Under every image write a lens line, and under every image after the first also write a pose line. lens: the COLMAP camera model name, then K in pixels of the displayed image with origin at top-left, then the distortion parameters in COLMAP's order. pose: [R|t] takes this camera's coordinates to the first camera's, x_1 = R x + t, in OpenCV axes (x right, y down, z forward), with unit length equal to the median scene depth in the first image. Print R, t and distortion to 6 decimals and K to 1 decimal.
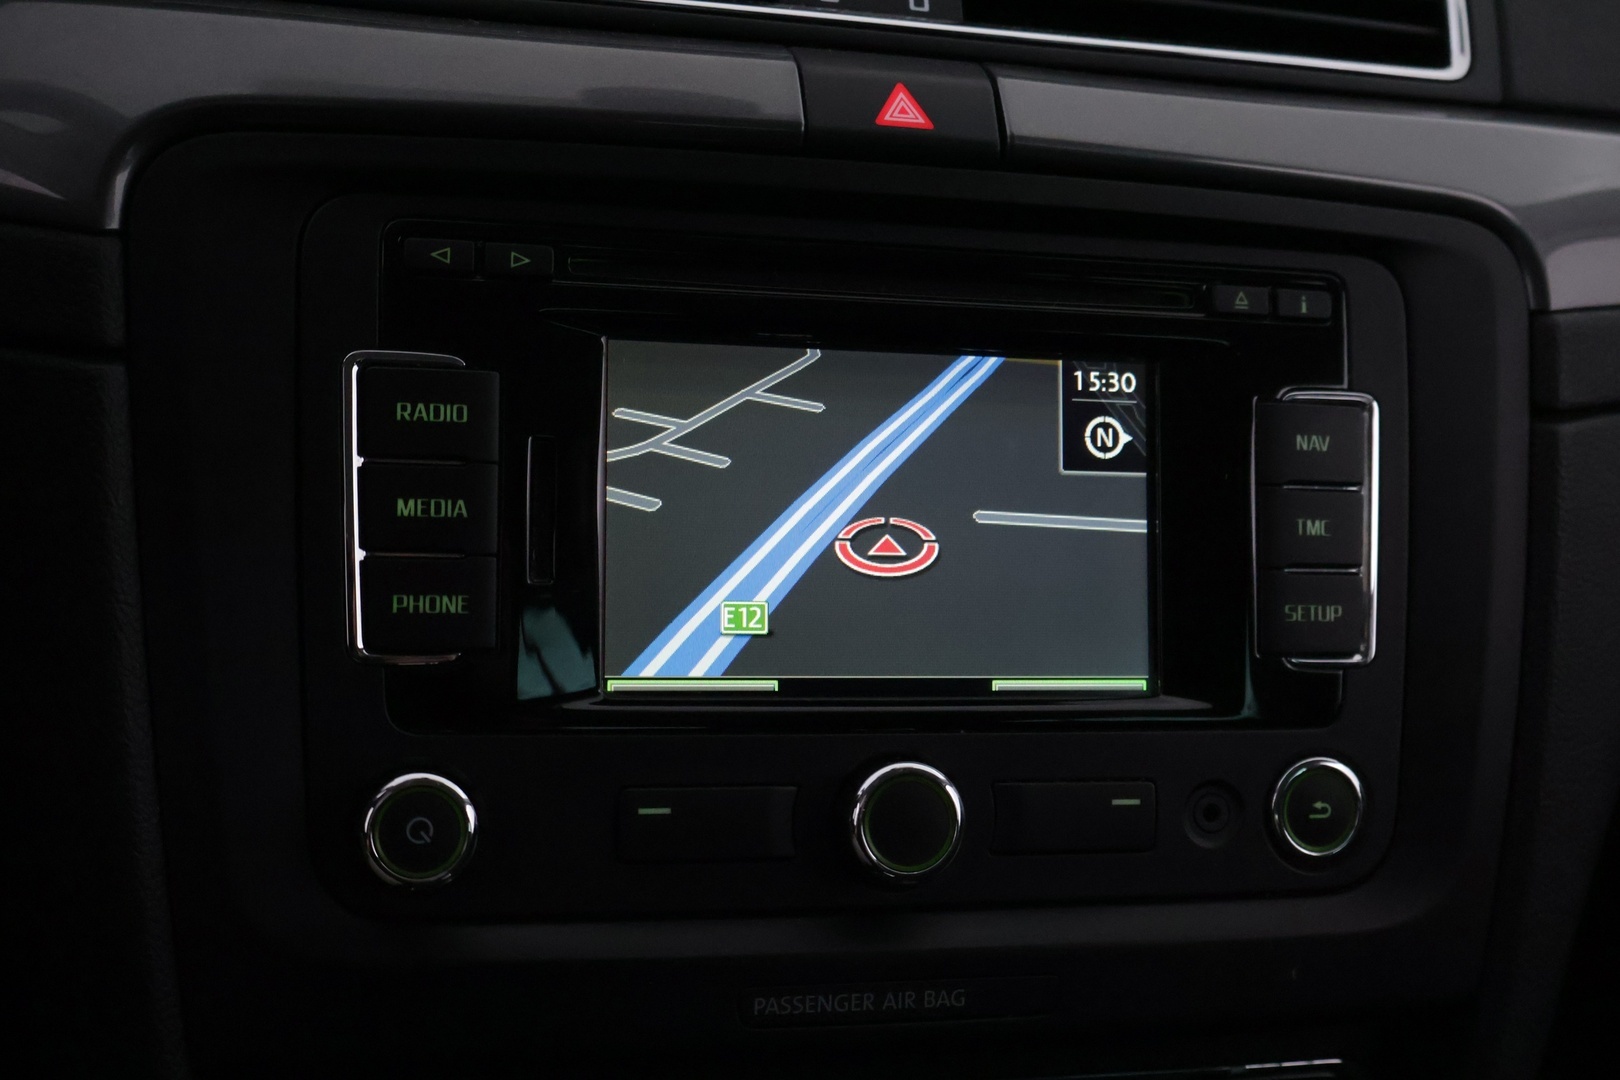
lens RADIAL K [[2039.4, 0, 810.0], [0, 2039.4, 540.0], [0, 0, 1]] dist [0.004484, -0.002133]
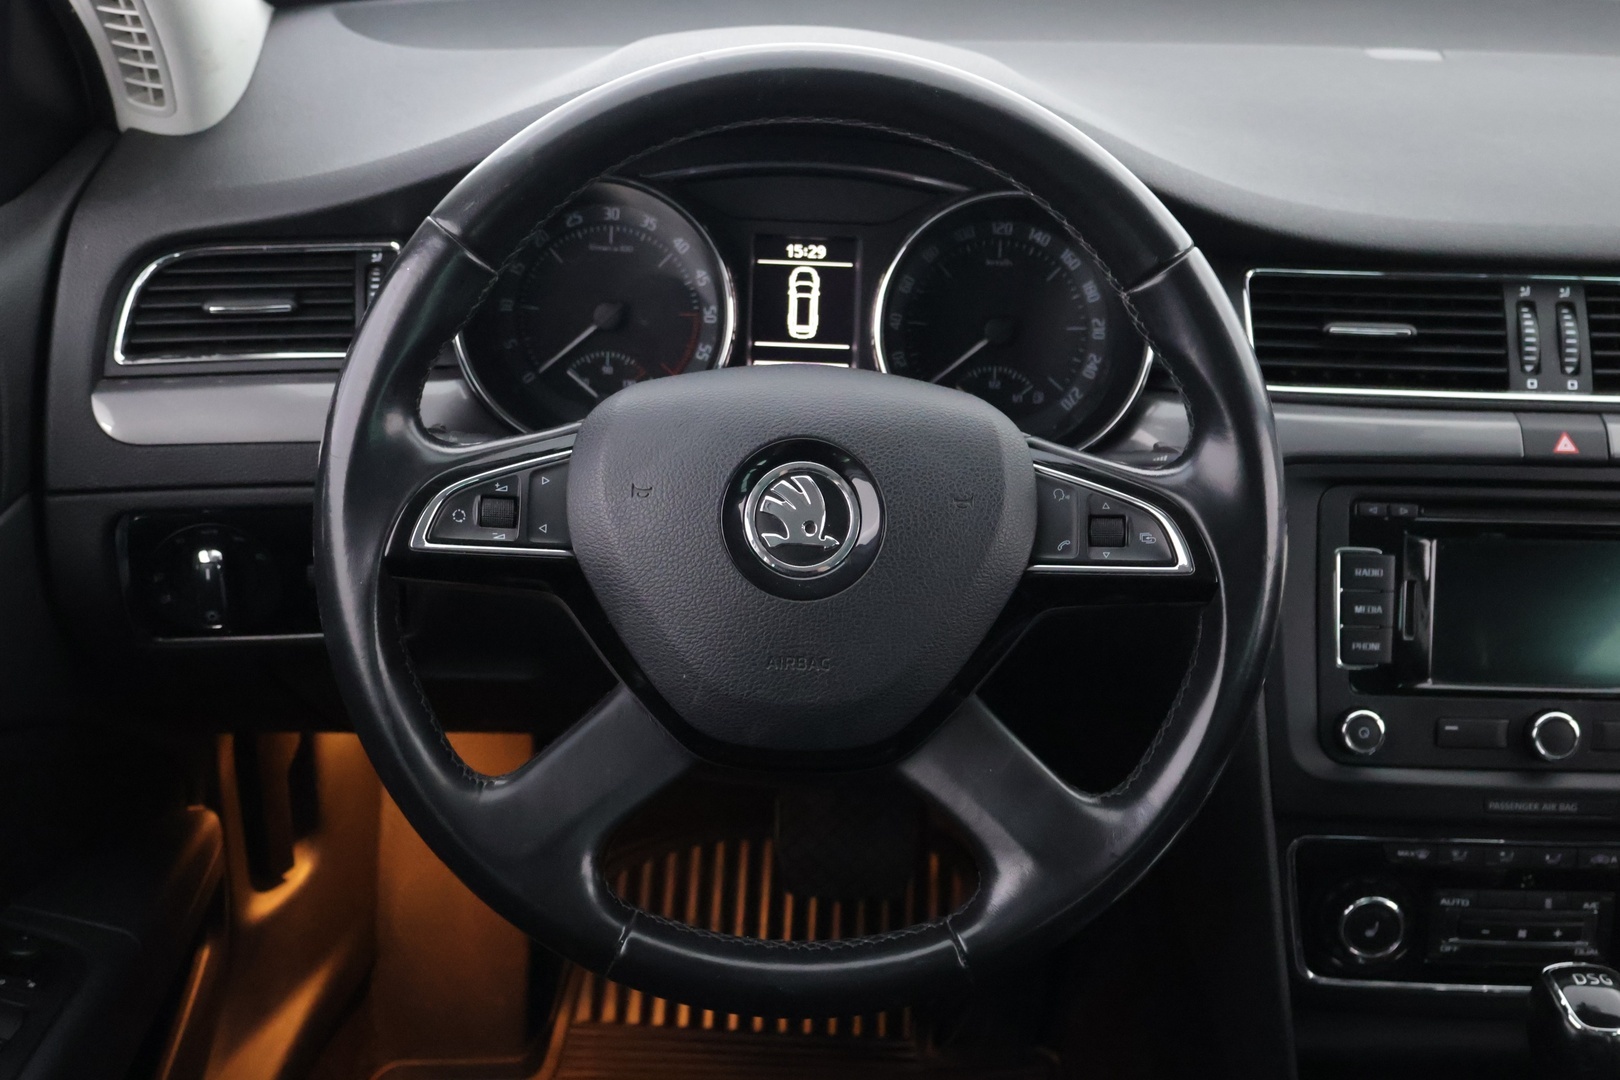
lens RADIAL K [[2039.4, 0, 810.0], [0, 2039.4, 540.0], [0, 0, 1]] dist [0.004484, -0.002133]
pose [[0.968199, 0.030517, -0.248315, -0.221889], [-0.003425, 0.994056, 0.108812, -0.367607], [0.250159, -0.104502, 0.962549, -1.595980]]
